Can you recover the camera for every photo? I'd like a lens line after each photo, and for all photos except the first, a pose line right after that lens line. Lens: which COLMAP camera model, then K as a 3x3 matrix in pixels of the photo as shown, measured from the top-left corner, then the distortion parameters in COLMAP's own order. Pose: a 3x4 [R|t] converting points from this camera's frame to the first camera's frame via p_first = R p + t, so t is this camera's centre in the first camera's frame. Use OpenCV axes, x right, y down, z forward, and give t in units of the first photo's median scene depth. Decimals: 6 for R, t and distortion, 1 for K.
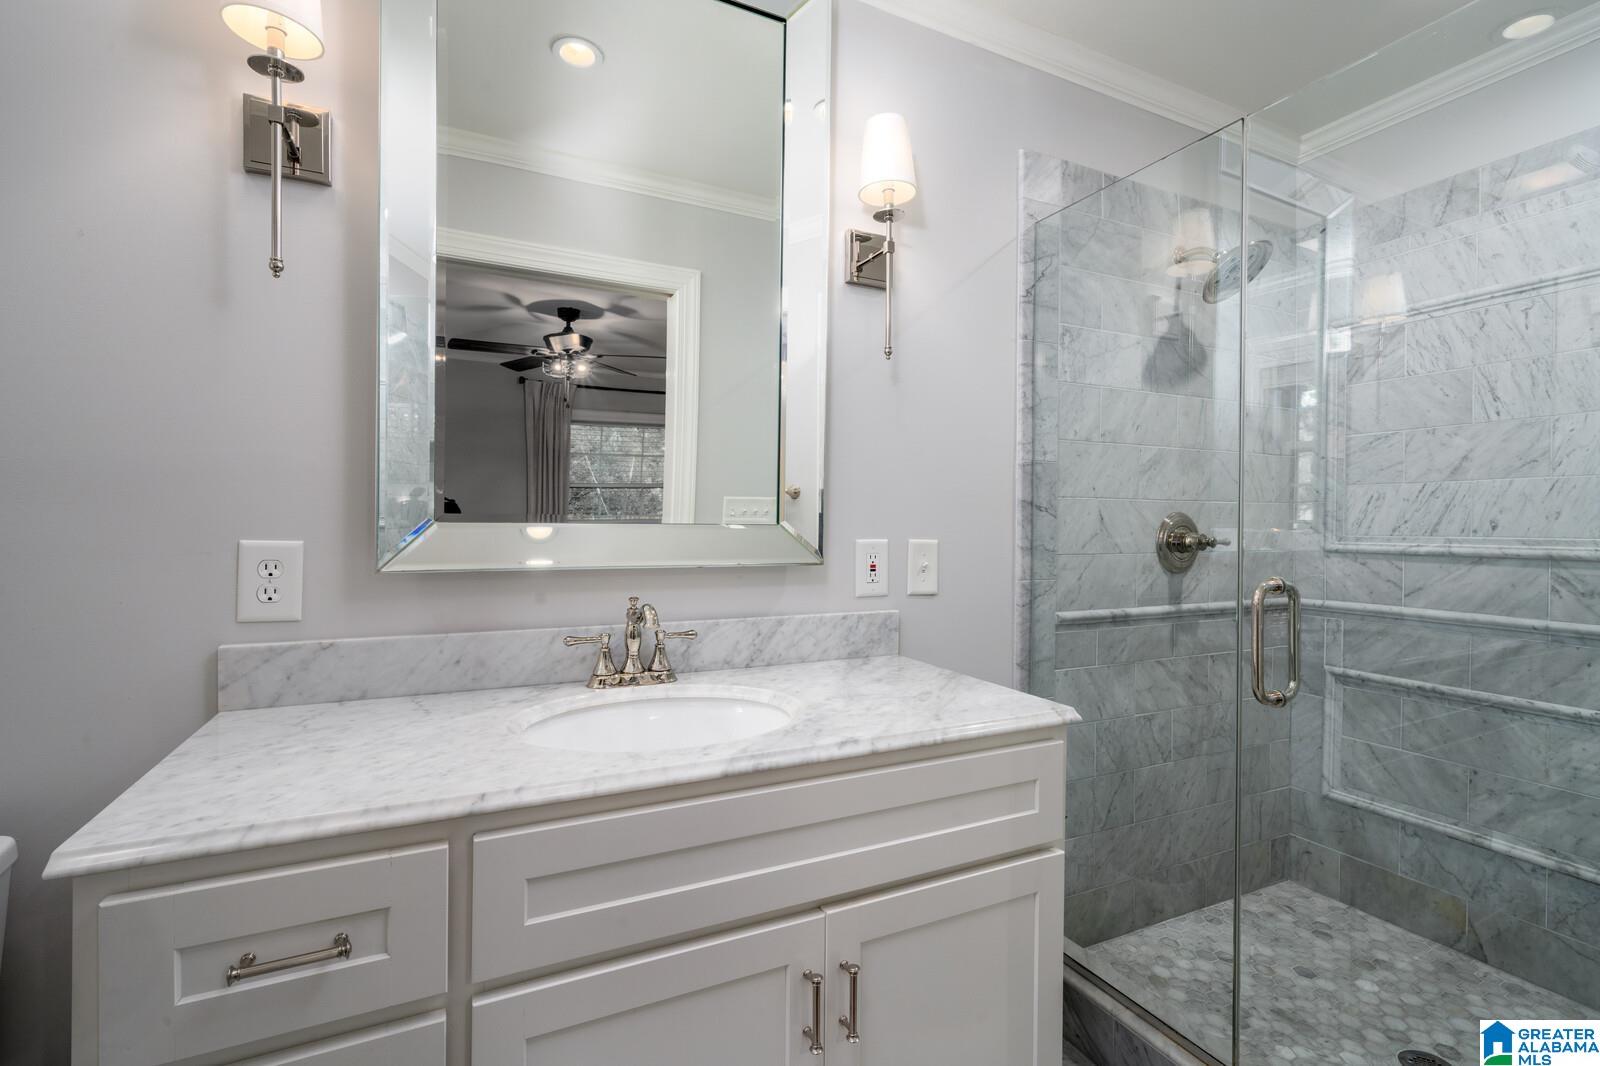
lens RADIAL K [[720.0, 0, 807.9], [0, 720.0, 526.6], [0, 0, 1]] dist [0.000486, 0.000690]
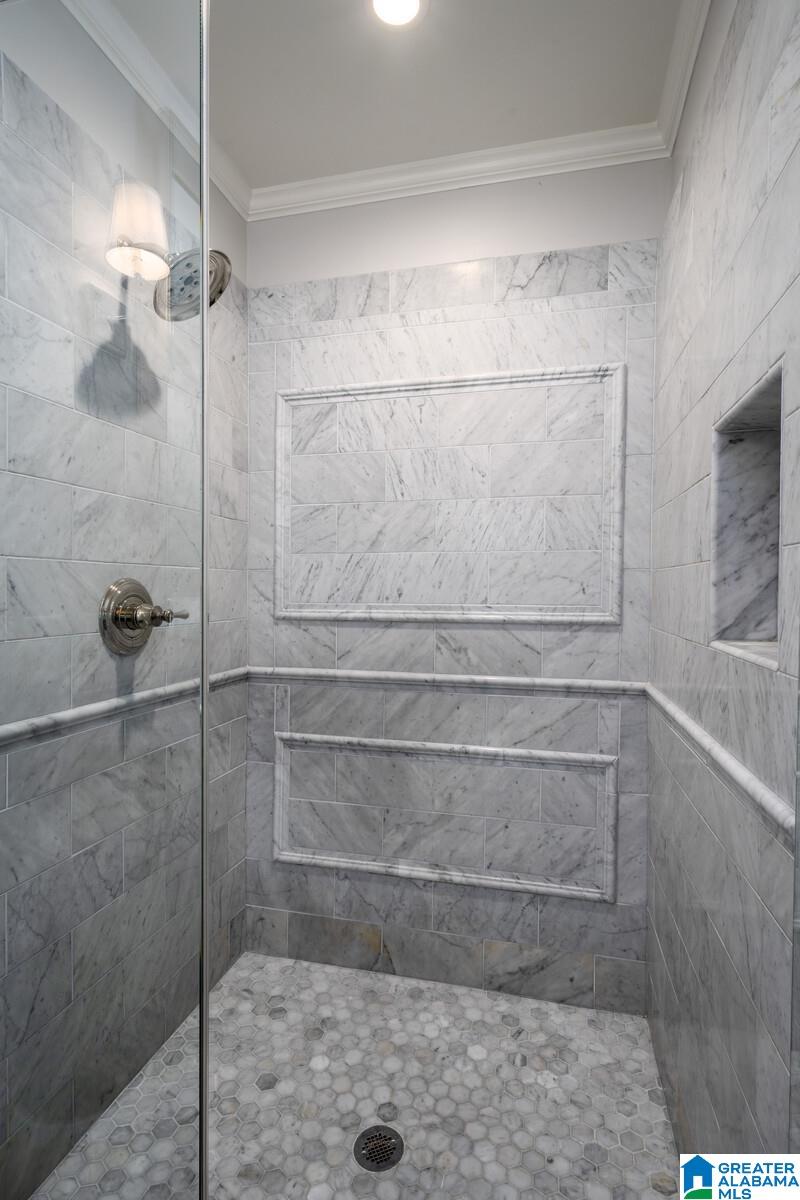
lens RADIAL K [[601.7, 0, 396.5], [0, 601.7, 599.7], [0, 0, 1]] dist [-0.001416, 0.000088]
pose [[0.649206, -0.015720, 0.760451, 0.211973], [0.002596, 0.999826, 0.018452, -0.008290], [-0.760609, -0.010005, 0.649134, 0.362121]]
